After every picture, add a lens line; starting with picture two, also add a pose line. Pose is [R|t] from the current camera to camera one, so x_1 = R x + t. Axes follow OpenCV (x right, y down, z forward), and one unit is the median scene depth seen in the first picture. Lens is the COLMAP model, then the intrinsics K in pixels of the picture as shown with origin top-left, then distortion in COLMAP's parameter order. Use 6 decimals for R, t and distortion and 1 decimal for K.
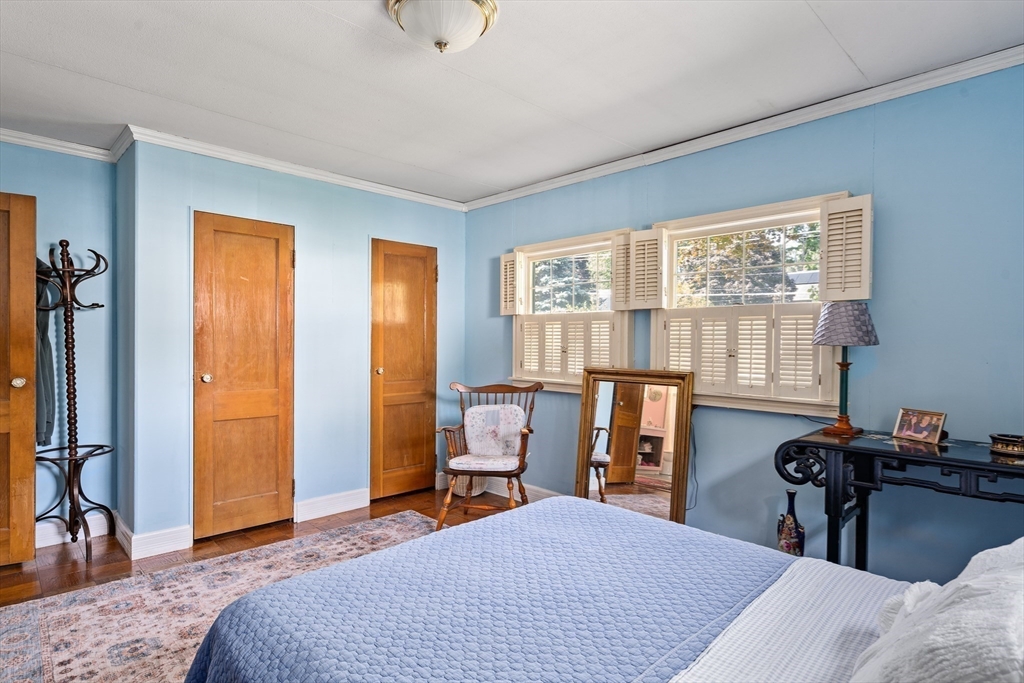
lens RADIAL K [[532.8, 0, 512.0], [0, 532.8, 341.5], [0, 0, 1]] dist [-0.000617, 0.000363]
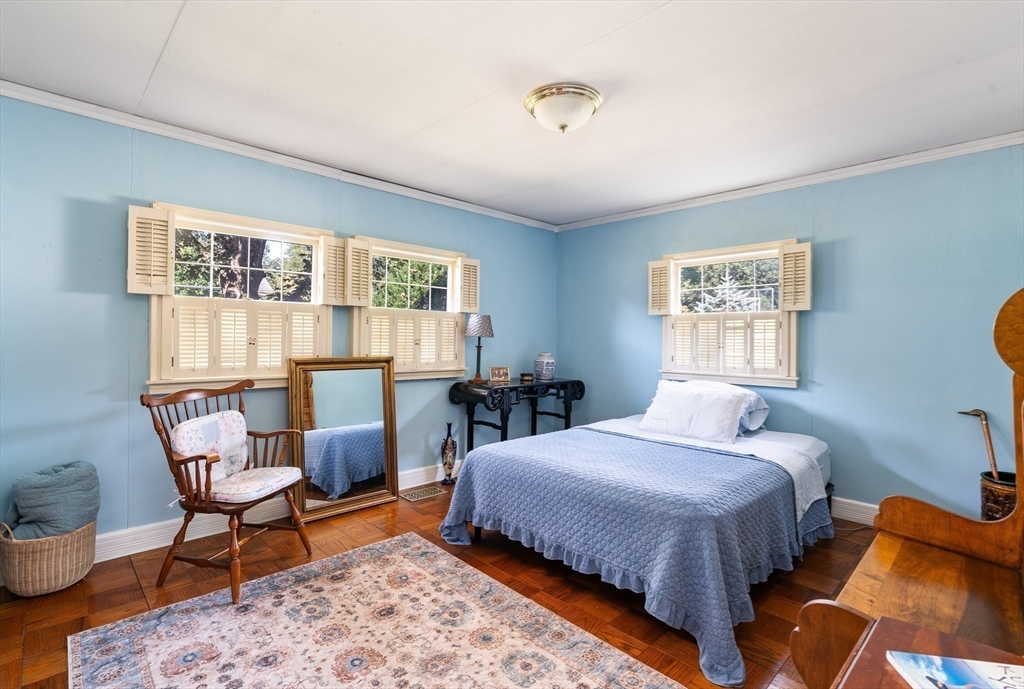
lens RADIAL K [[474.8, 0, 507.7], [0, 474.8, 331.1], [0, 0, 1]] dist [-0.001077, 0.000155]
pose [[0.016449, 0.007816, 0.999834, -0.791008], [-0.013253, 0.999883, -0.007598, -0.001736], [-0.999777, -0.013126, 0.016551, 0.636197]]
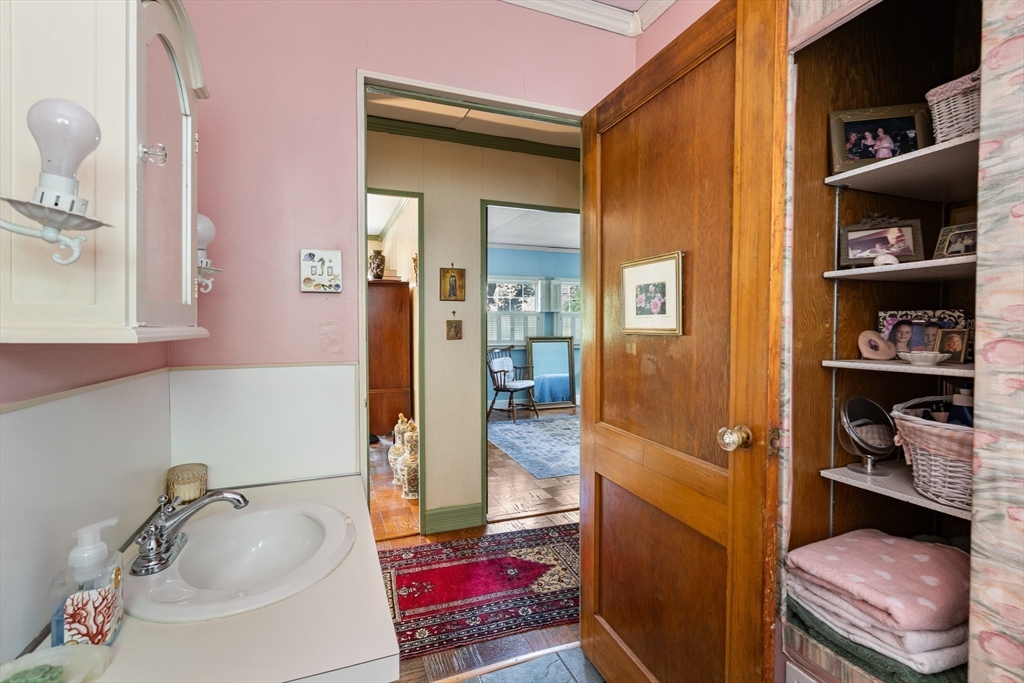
lens RADIAL K [[462.1, 0, 512.0], [0, 462.1, 341.5], [0, 0, 1]] dist [-0.001363, -0.000052]
pose [[0.402716, -0.032220, 0.914758, -1.772422], [0.000440, 0.999387, 0.035007, 0.000910], [-0.915325, -0.013695, 0.402483, 0.314612]]
